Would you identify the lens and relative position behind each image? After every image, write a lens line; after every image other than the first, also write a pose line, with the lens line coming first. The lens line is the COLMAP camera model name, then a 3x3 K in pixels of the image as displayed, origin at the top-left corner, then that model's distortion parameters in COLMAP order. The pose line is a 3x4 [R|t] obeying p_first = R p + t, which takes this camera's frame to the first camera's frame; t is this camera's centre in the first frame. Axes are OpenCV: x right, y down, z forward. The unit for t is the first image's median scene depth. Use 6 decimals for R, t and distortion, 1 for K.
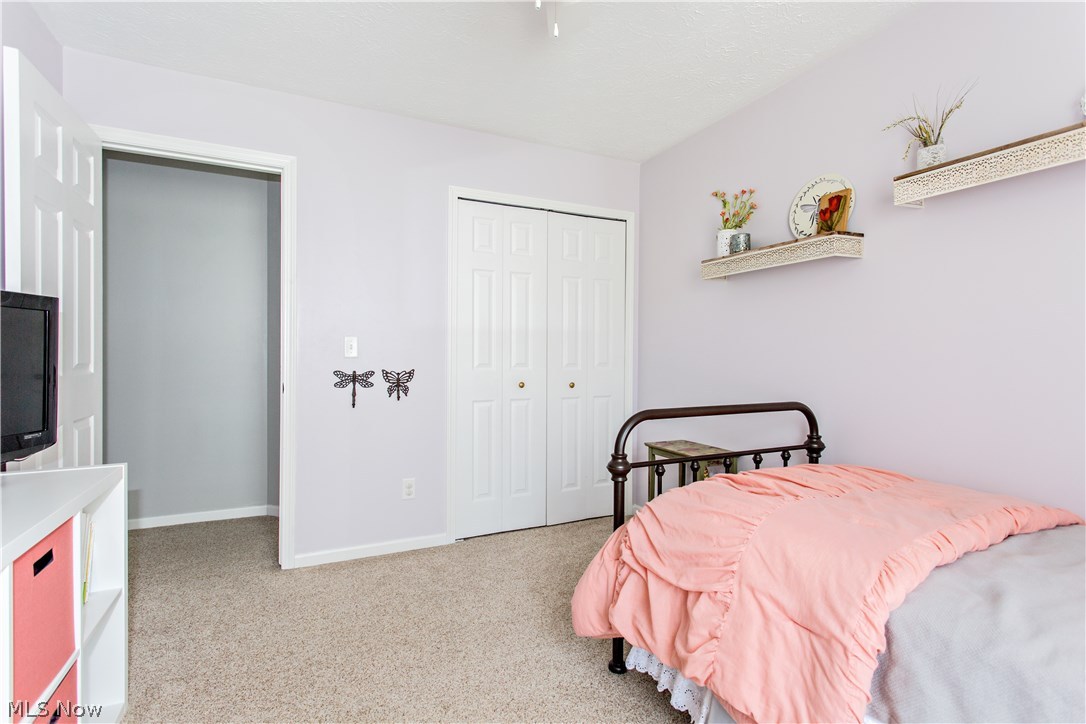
lens RADIAL K [[515.1, 0, 538.1], [0, 515.1, 358.4], [0, 0, 1]] dist [0.003765, 0.000178]
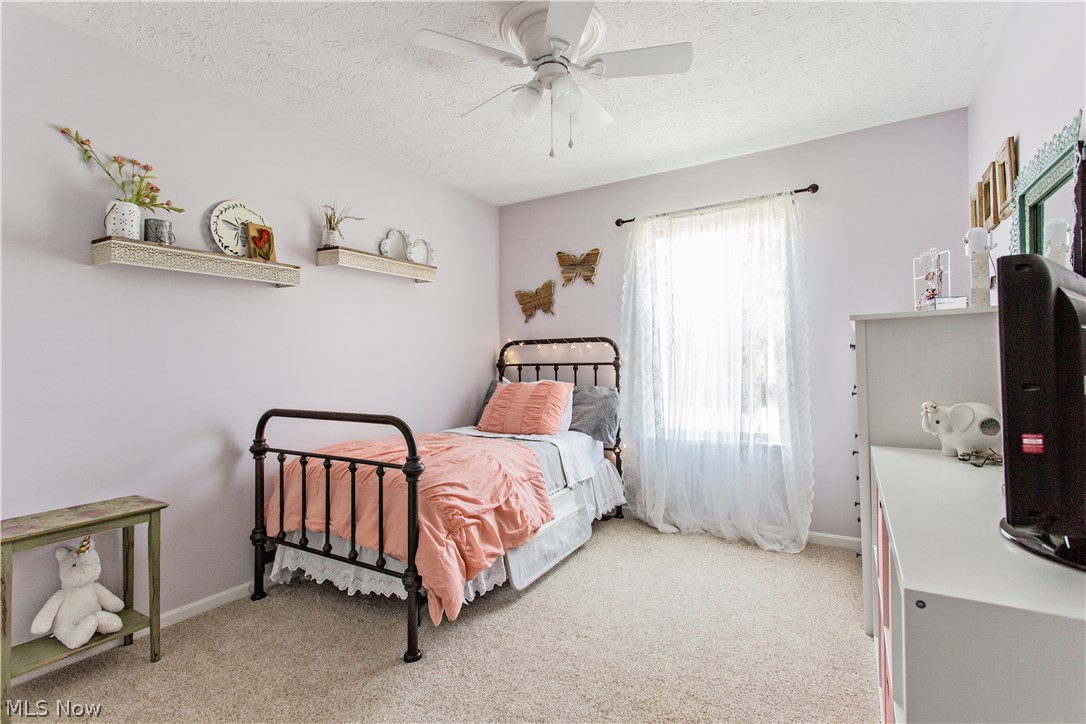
lens RADIAL K [[515.1, 0, 541.7], [0, 515.1, 356.5], [0, 0, 1]] dist [0.003765, 0.000178]
pose [[-0.562292, 0.001171, 0.826938, -0.688926], [0.010298, 0.999931, 0.005586, -0.026005], [-0.826875, 0.011656, -0.562265, 1.059549]]
